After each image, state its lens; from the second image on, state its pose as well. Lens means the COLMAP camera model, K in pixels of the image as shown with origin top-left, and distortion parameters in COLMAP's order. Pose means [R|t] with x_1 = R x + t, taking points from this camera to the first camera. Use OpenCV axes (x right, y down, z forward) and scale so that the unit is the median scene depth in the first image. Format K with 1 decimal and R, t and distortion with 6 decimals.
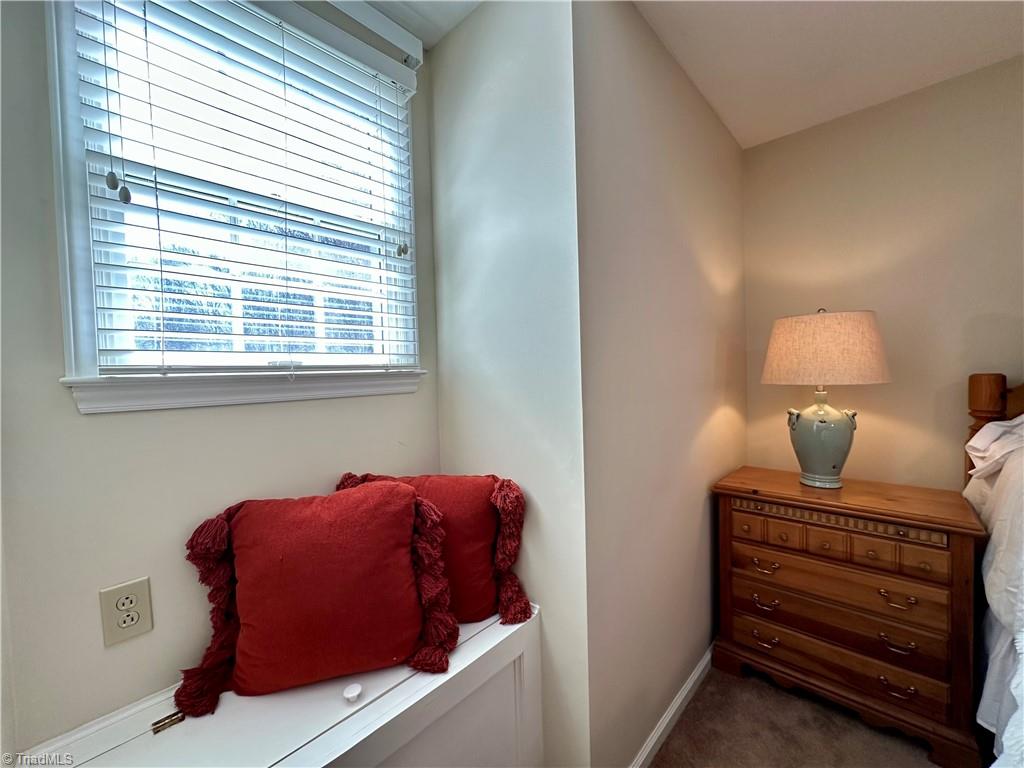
lens RADIAL K [[413.1, 0, 510.1], [0, 413.1, 383.6], [0, 0, 1]] dist [-0.007169, -0.000406]
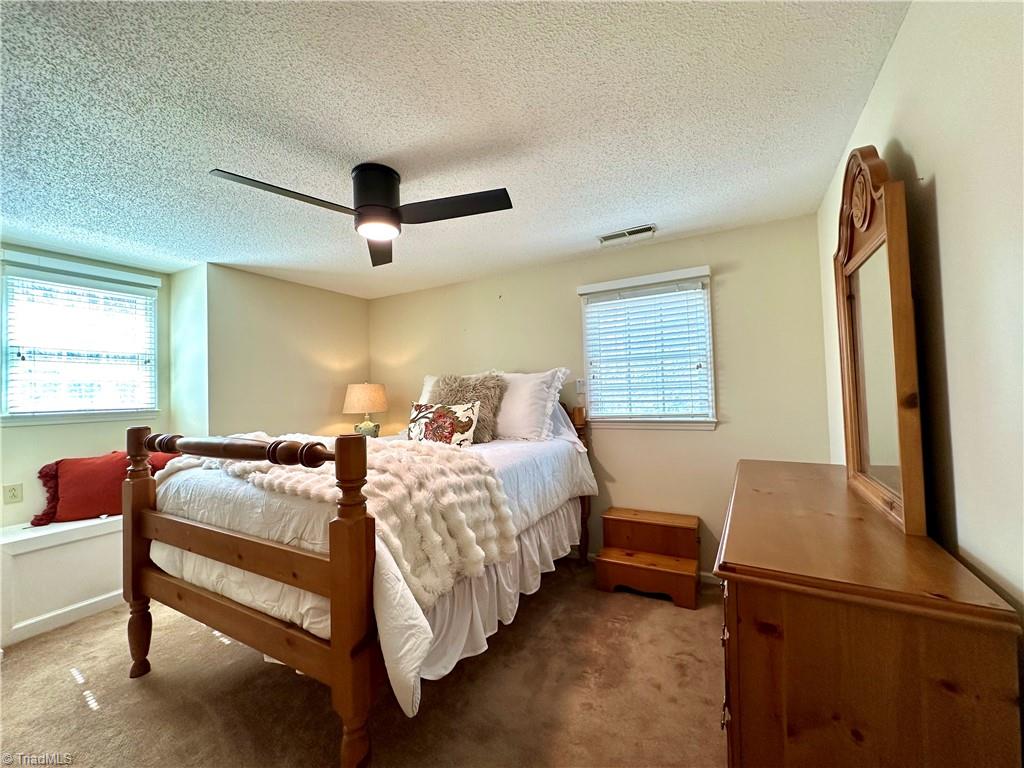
lens RADIAL K [[413.1, 0, 514.6], [0, 413.1, 382.5], [0, 0, 1]] dist [-0.007169, -0.000406]
pose [[0.967801, 0.001757, 0.251710, 1.727614], [0.015973, 0.997532, -0.068378, 0.007120], [-0.251209, 0.070197, 0.965384, -2.656168]]
